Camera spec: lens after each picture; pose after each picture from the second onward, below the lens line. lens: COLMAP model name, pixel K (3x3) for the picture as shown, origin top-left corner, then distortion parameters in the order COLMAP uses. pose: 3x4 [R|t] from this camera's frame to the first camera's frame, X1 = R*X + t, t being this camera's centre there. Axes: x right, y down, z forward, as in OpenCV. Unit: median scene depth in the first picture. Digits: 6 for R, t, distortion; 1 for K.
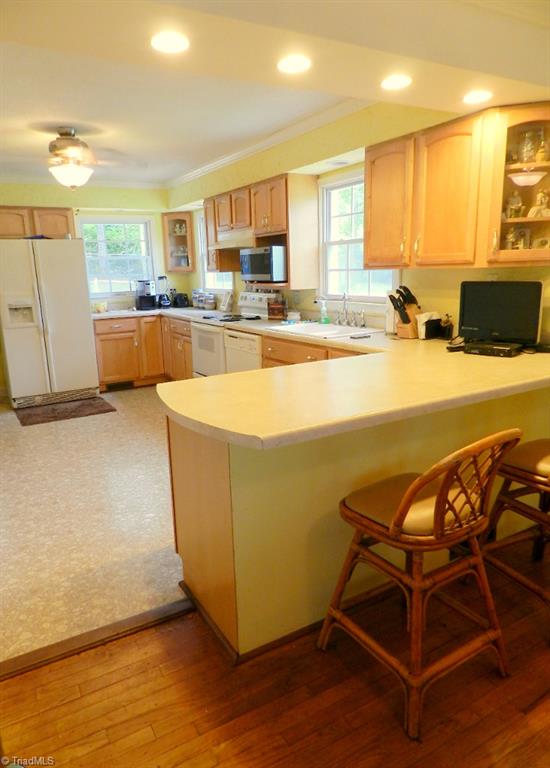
lens RADIAL K [[517.7, 0, 262.6], [0, 517.7, 383.9], [0, 0, 1]] dist [0.008699, 0.002787]
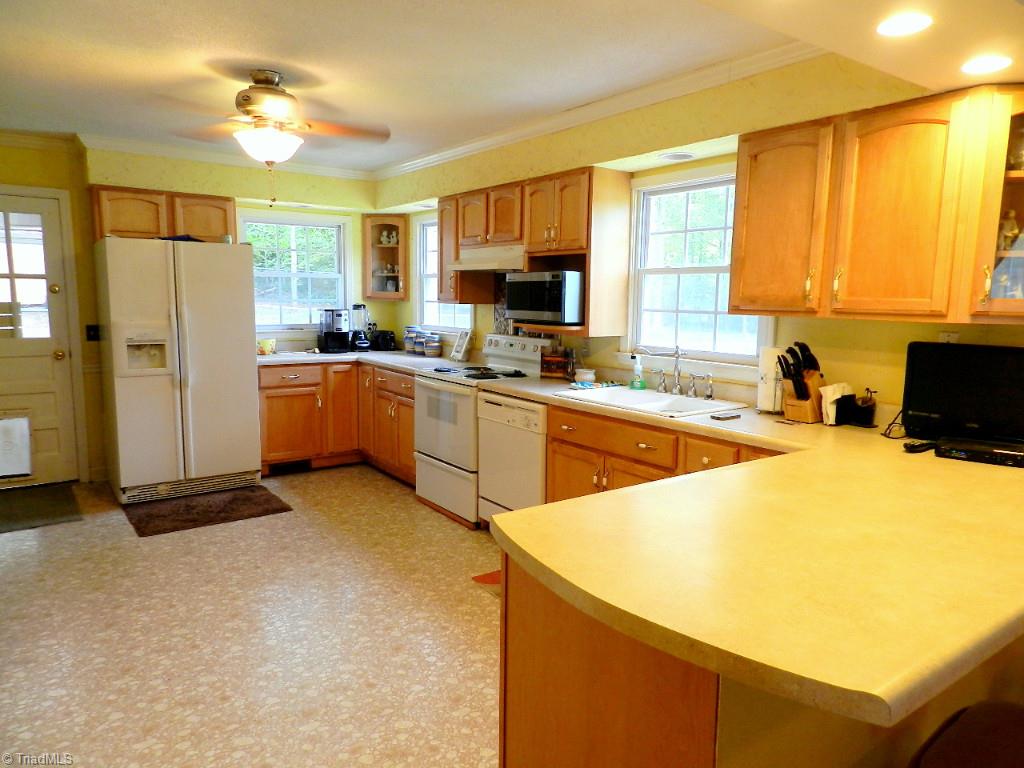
lens RADIAL K [[681.3, 0, 512.0], [0, 681.3, 384.0], [0, 0, 1]] dist [0.001692, 0.004904]
pose [[0.992668, 0.033133, 0.116245, -0.135108], [-0.022274, 0.995370, -0.093499, -0.035191], [-0.118804, 0.090224, 0.988810, 0.144366]]
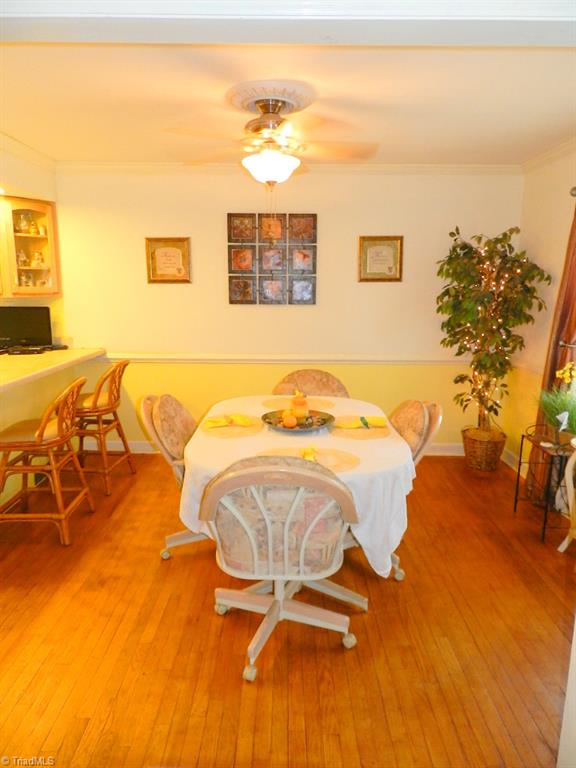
lens RADIAL K [[511.0, 0, 288.0], [0, 511.0, 384.0], [0, 0, 1]] dist [0.001692, 0.004904]
pose [[0.482308, -0.130729, 0.866192, -0.303207], [0.170206, 0.983943, 0.053727, 0.048384], [-0.859307, 0.121518, 0.496814, -0.240643]]
